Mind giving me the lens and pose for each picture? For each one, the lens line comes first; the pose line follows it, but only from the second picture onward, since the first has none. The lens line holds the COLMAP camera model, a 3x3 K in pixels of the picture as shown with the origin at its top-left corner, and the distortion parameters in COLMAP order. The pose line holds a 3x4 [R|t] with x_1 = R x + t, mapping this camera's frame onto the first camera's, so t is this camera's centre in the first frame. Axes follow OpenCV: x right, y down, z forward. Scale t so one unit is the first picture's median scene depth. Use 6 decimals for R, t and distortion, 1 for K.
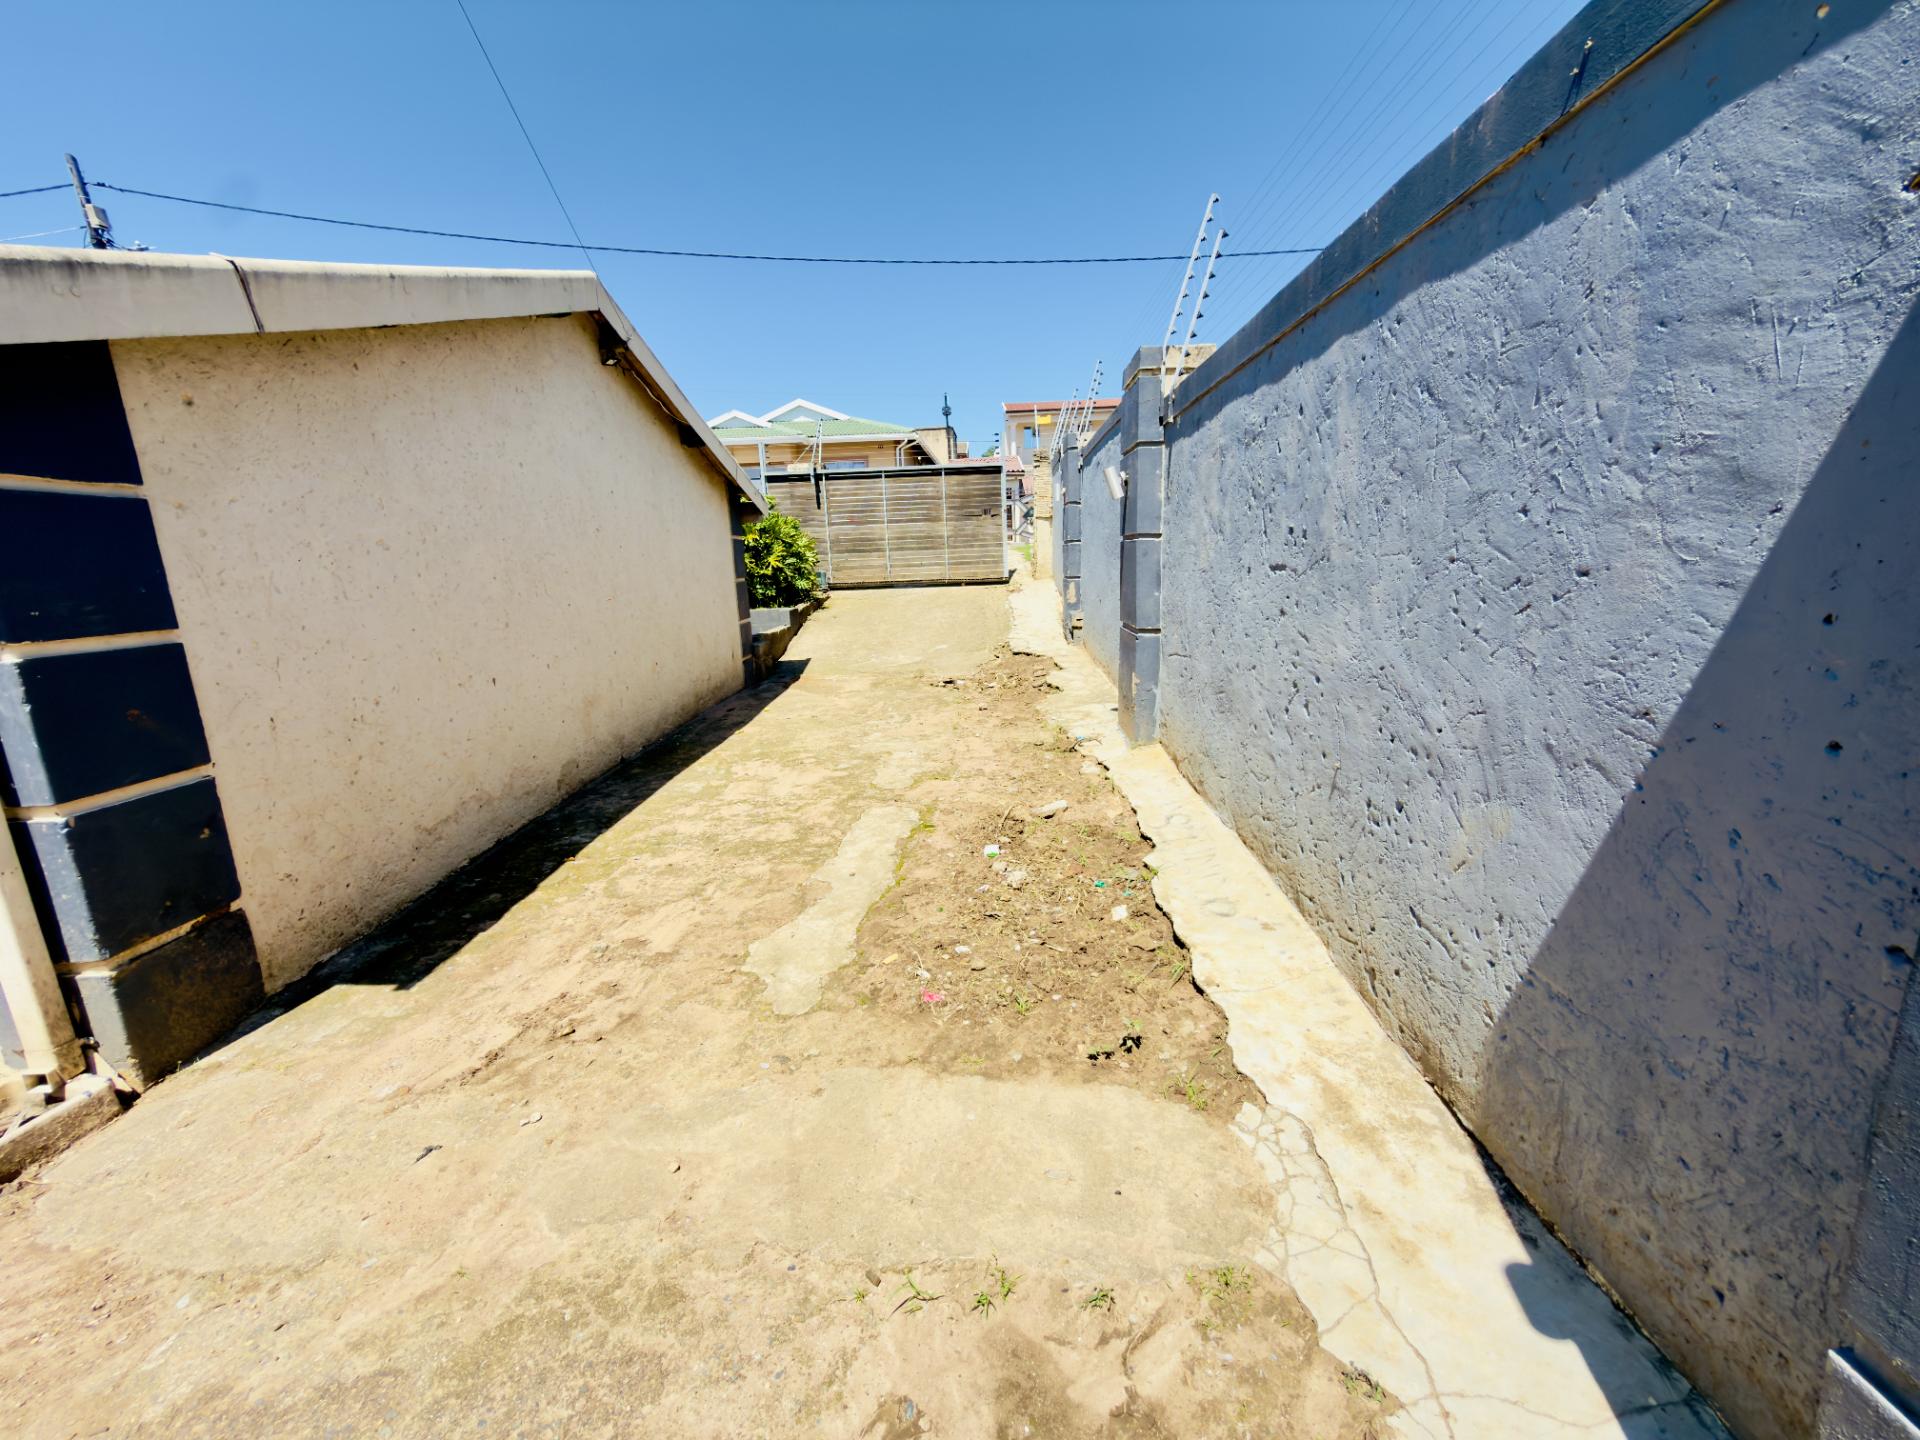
lens RADIAL K [[773.1, 0, 968.4], [0, 773.1, 718.7], [0, 0, 1]] dist [0.004104, -0.000907]
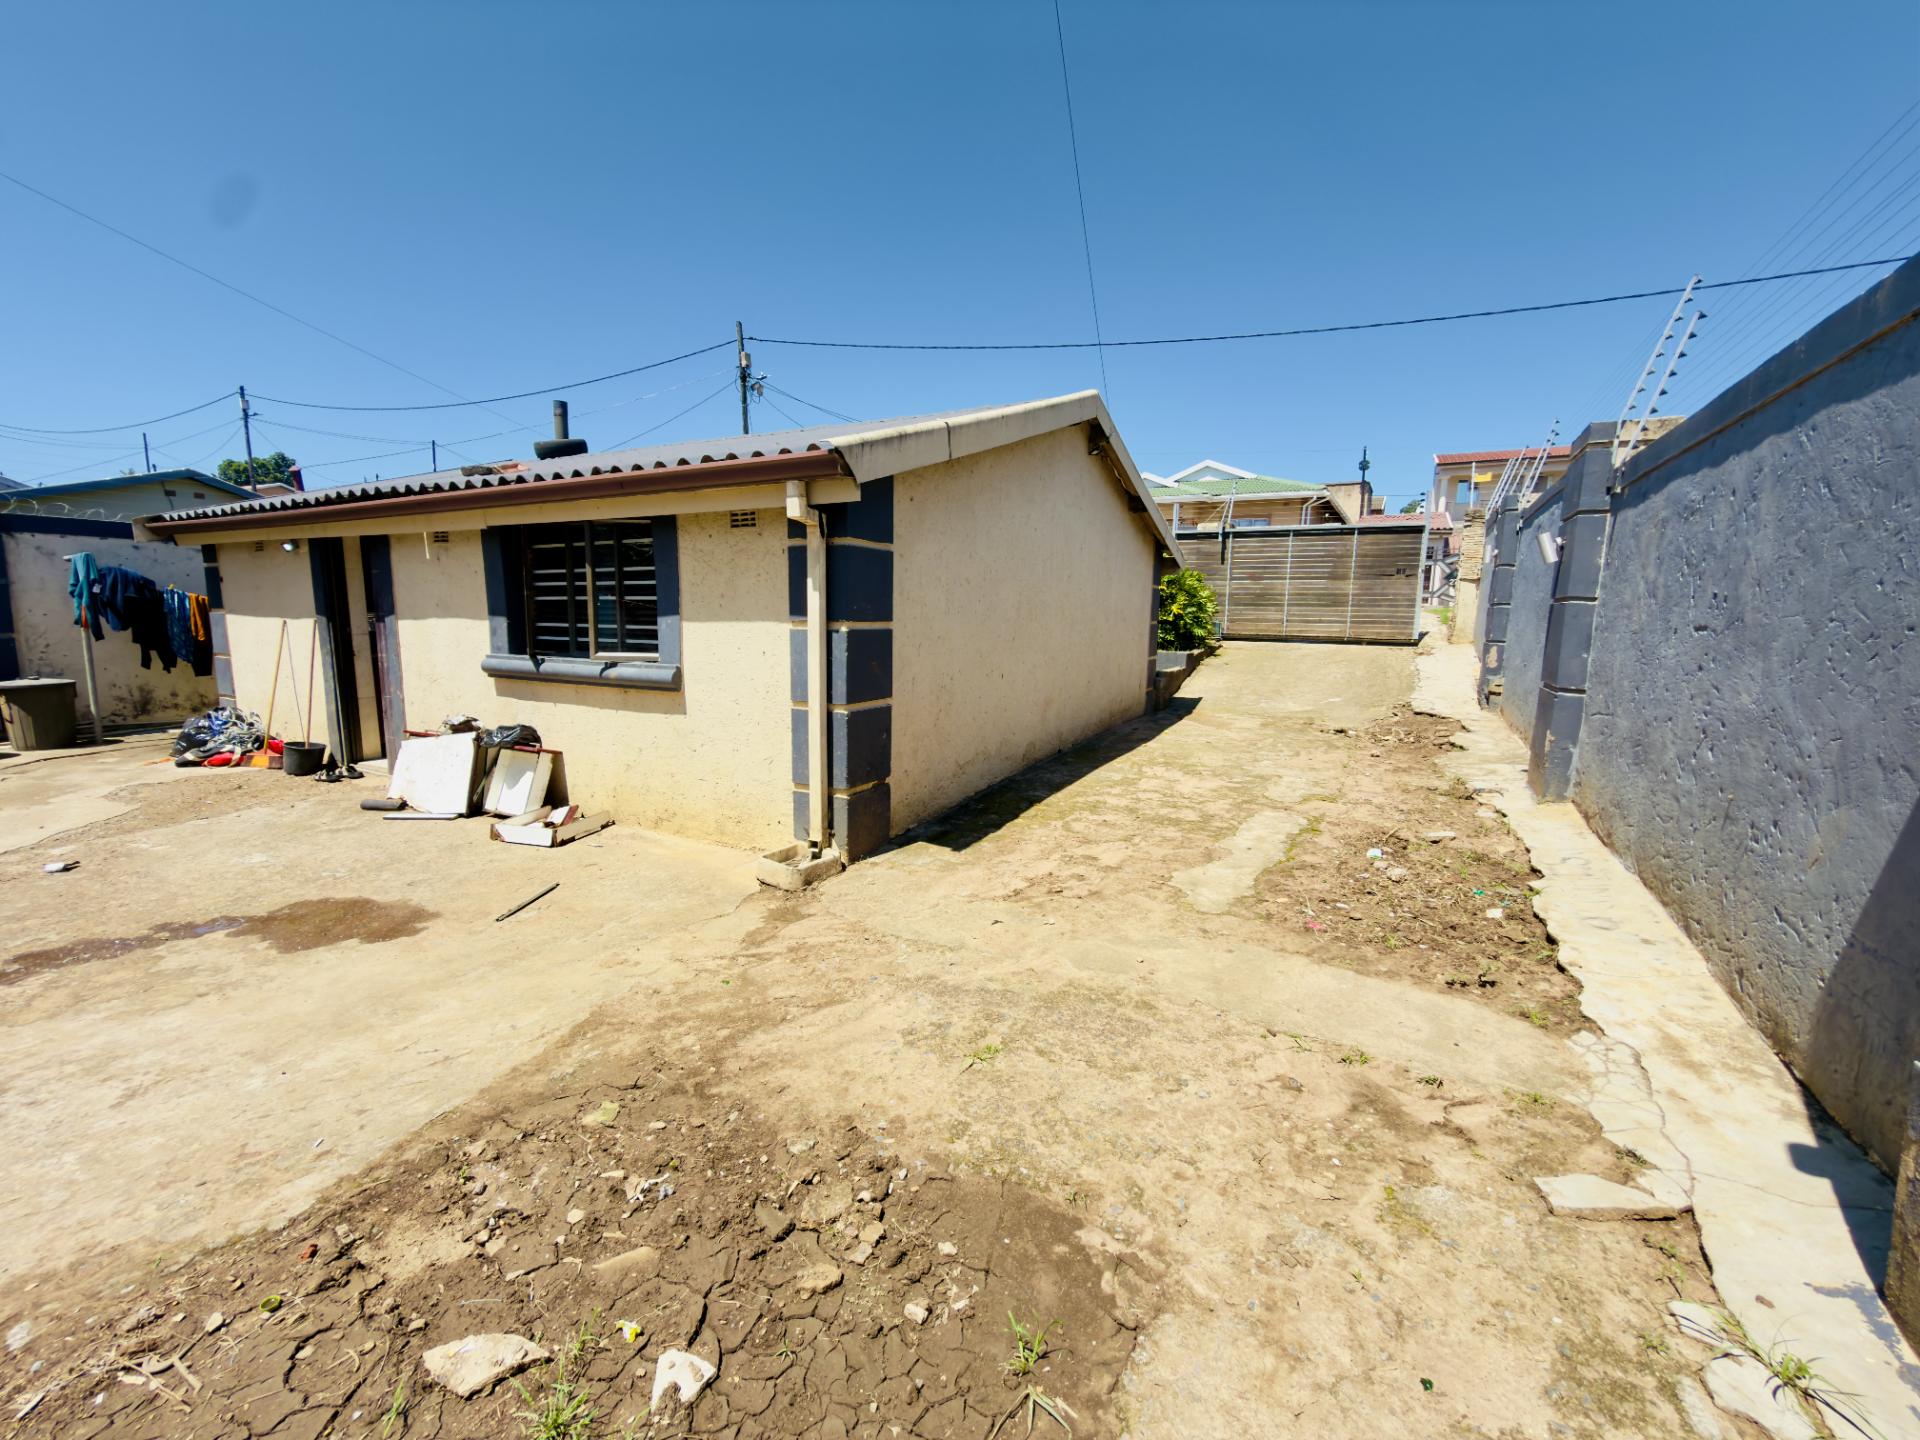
lens RADIAL K [[773.1, 0, 965.4], [0, 773.1, 719.9], [0, 0, 1]] dist [0.004104, -0.000907]
pose [[0.887125, 0.115865, -0.446749, -0.025800], [-0.144266, 0.989085, -0.029954, 0.125060], [0.438403, 0.091024, 0.894158, -0.462730]]
